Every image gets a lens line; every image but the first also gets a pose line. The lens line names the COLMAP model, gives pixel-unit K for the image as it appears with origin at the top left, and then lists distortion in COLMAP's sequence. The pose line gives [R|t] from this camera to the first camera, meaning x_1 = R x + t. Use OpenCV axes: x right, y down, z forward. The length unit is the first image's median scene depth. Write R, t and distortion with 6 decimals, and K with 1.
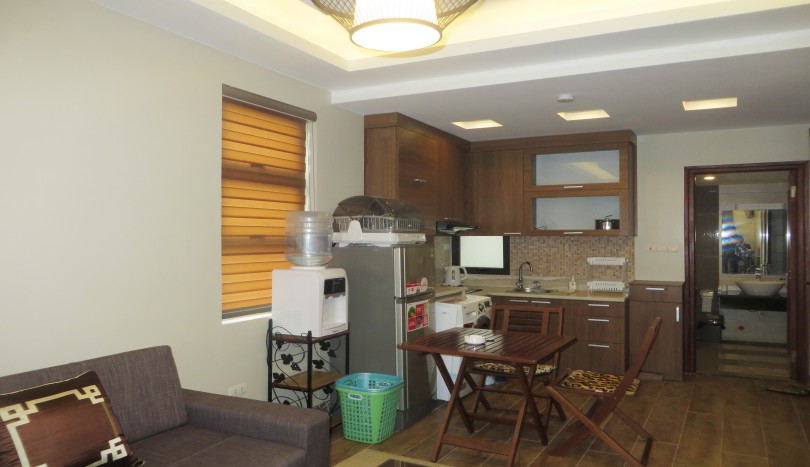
lens RADIAL K [[611.5, 0, 410.7], [0, 611.5, 231.9], [0, 0, 1]] dist [0.005857, 0.008468]
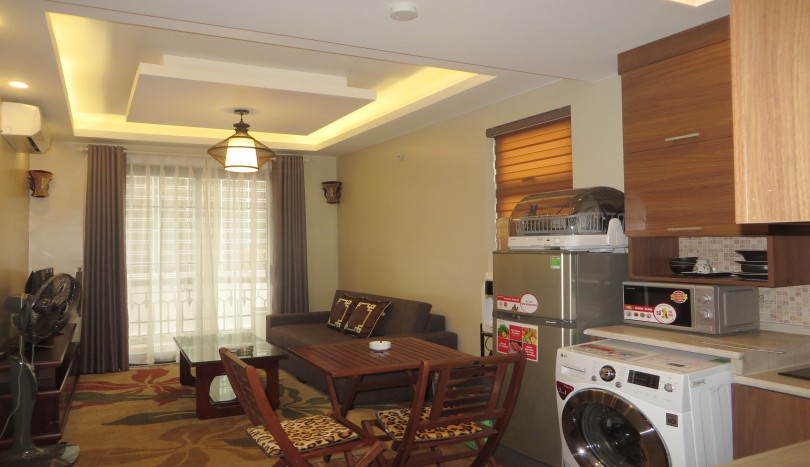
lens RADIAL K [[611.5, 0, 404.4], [0, 611.5, 232.8], [0, 0, 1]] dist [0.005857, 0.008468]
pose [[-0.588772, -0.012240, -0.808207, 0.800210], [0.014747, 0.999556, -0.025880, 0.017920], [0.808165, -0.027156, -0.588330, 1.464666]]
